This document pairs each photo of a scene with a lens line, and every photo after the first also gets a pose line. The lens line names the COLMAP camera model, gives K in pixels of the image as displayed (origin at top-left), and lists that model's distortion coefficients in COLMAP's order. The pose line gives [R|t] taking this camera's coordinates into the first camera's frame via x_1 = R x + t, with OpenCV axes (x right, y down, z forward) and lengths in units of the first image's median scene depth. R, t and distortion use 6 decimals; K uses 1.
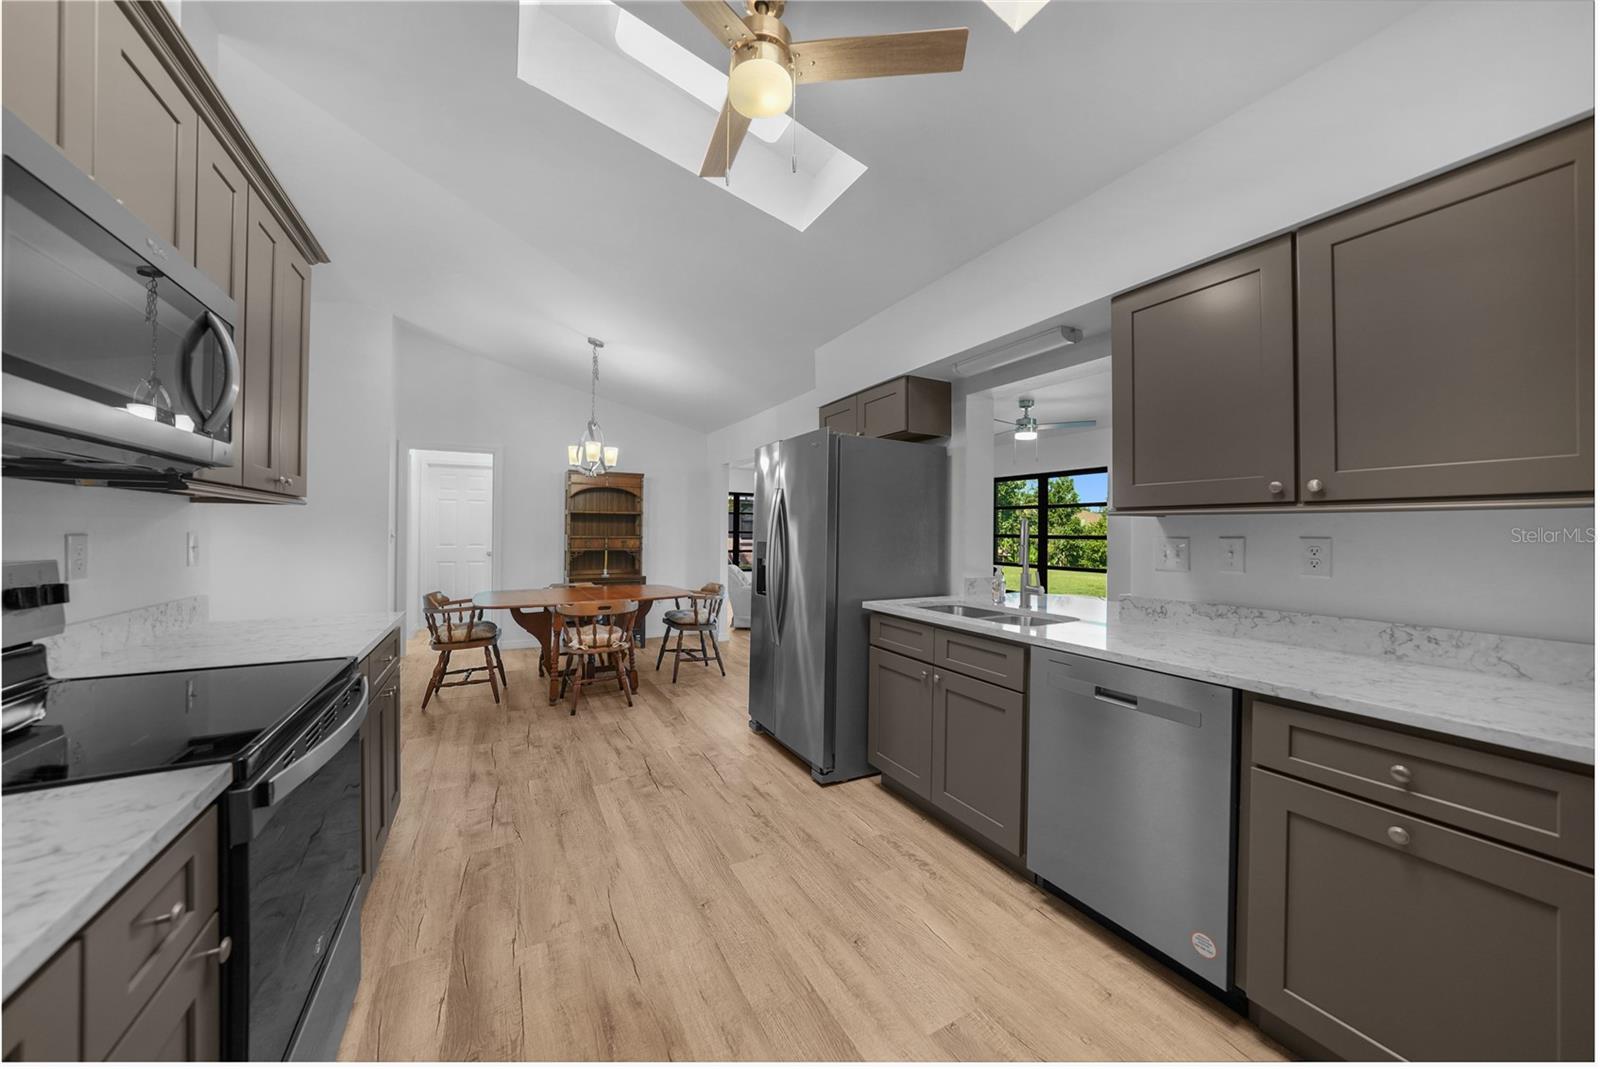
lens RADIAL K [[555.0, 0, 799.1], [0, 555.0, 529.8], [0, 0, 1]] dist [-0.025666, 0.005680]
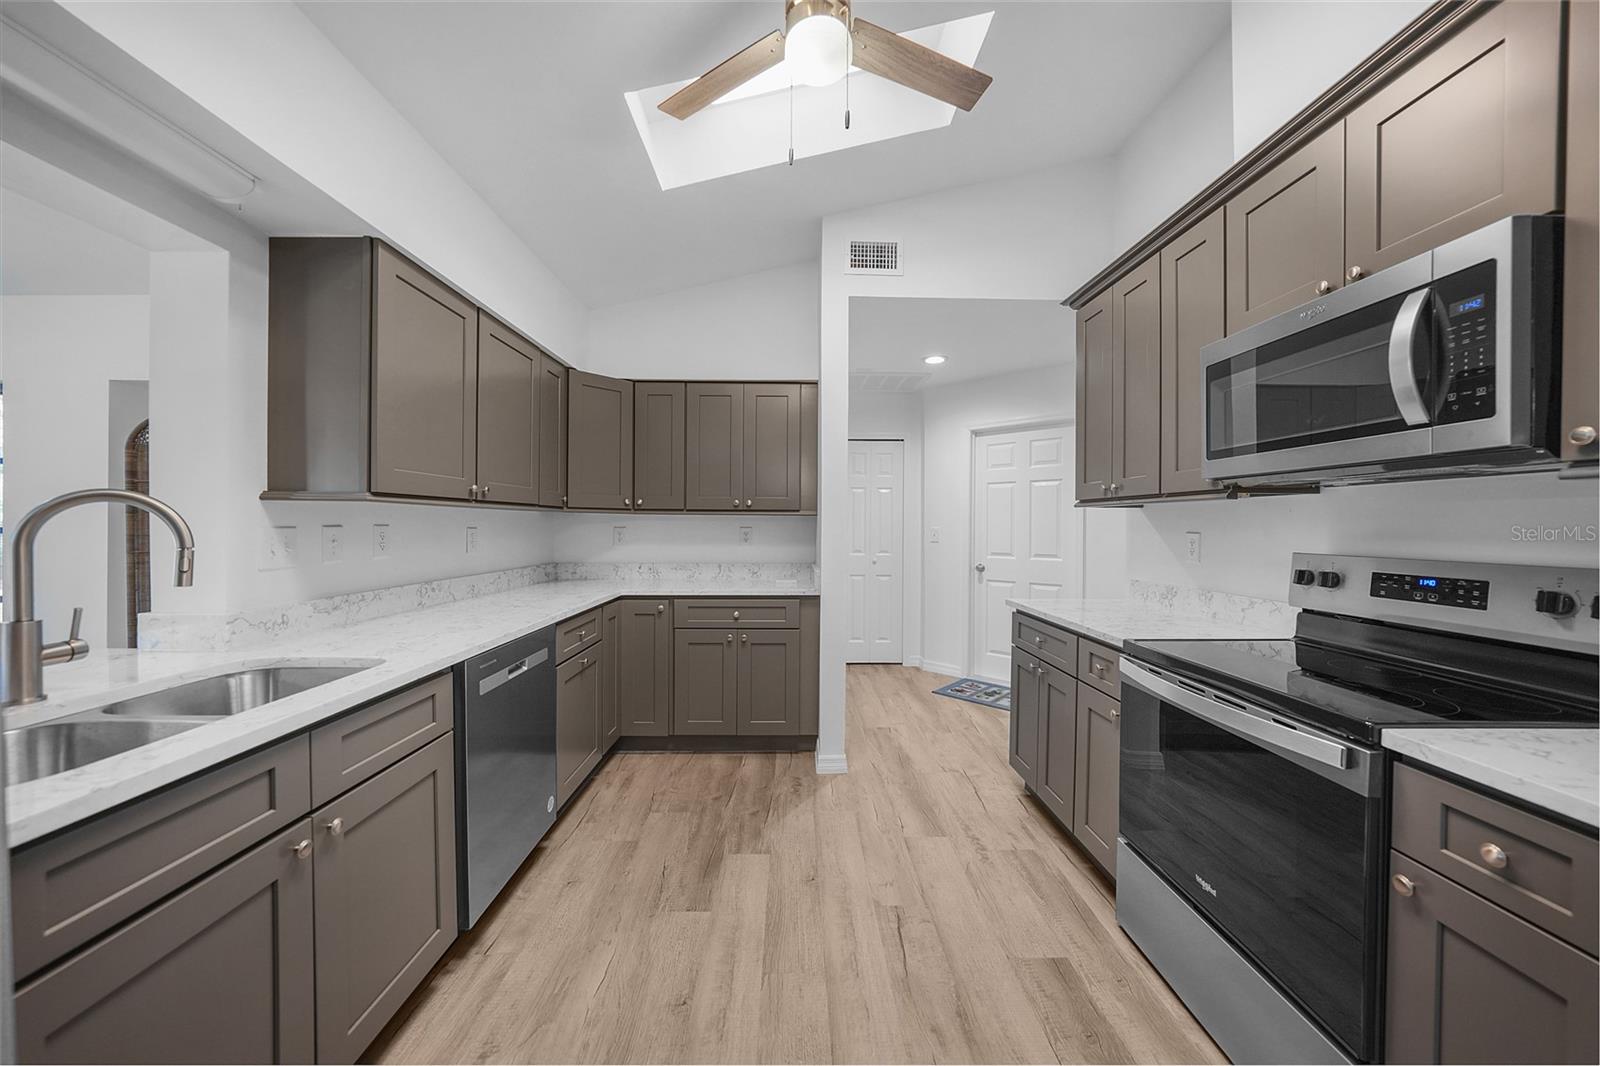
lens RADIAL K [[555.0, 0, 803.5], [0, 555.0, 525.8], [0, 0, 1]] dist [-0.025666, 0.005680]
pose [[-0.888468, -0.011141, 0.458803, -0.394414], [-0.010742, 0.999936, 0.003479, 0.001351], [-0.458813, -0.001838, -0.888531, 1.484219]]
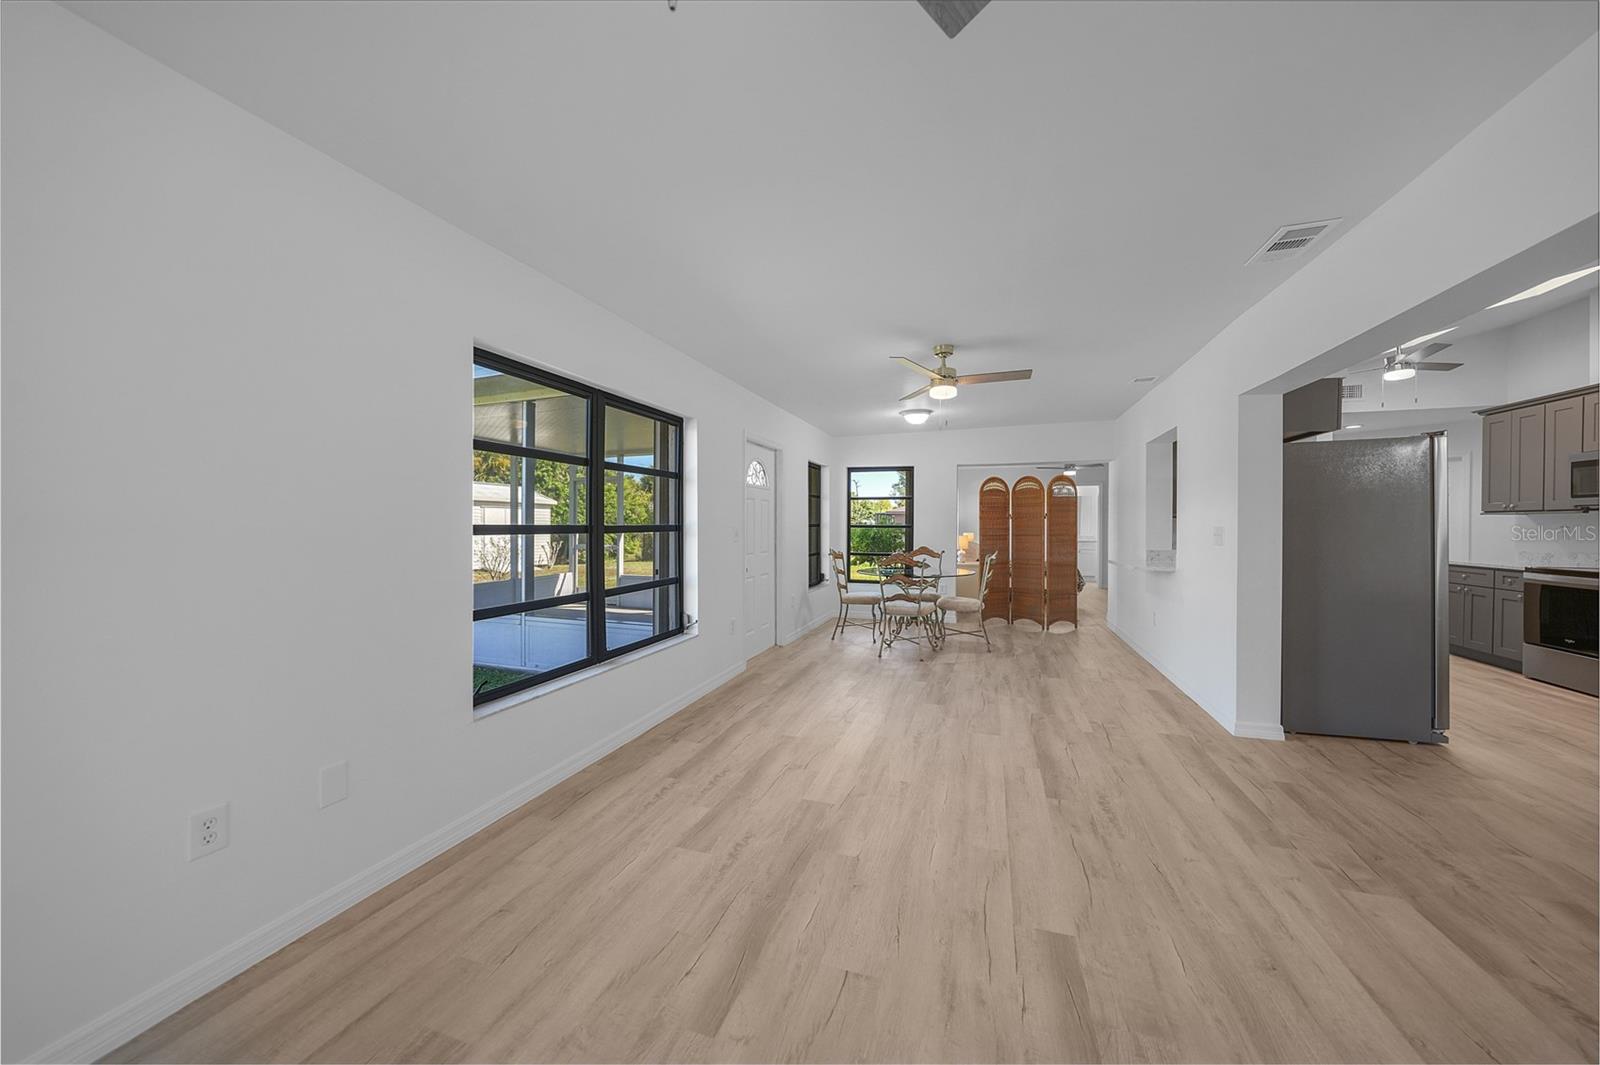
lens RADIAL K [[555.0, 0, 797.7], [0, 555.0, 530.1], [0, 0, 1]] dist [-0.025666, 0.005680]
pose [[-0.677769, -0.014308, 0.735136, 0.210251], [-0.009331, 0.999898, 0.010858, 0.052571], [-0.735216, 0.000500, -0.677833, 6.199939]]
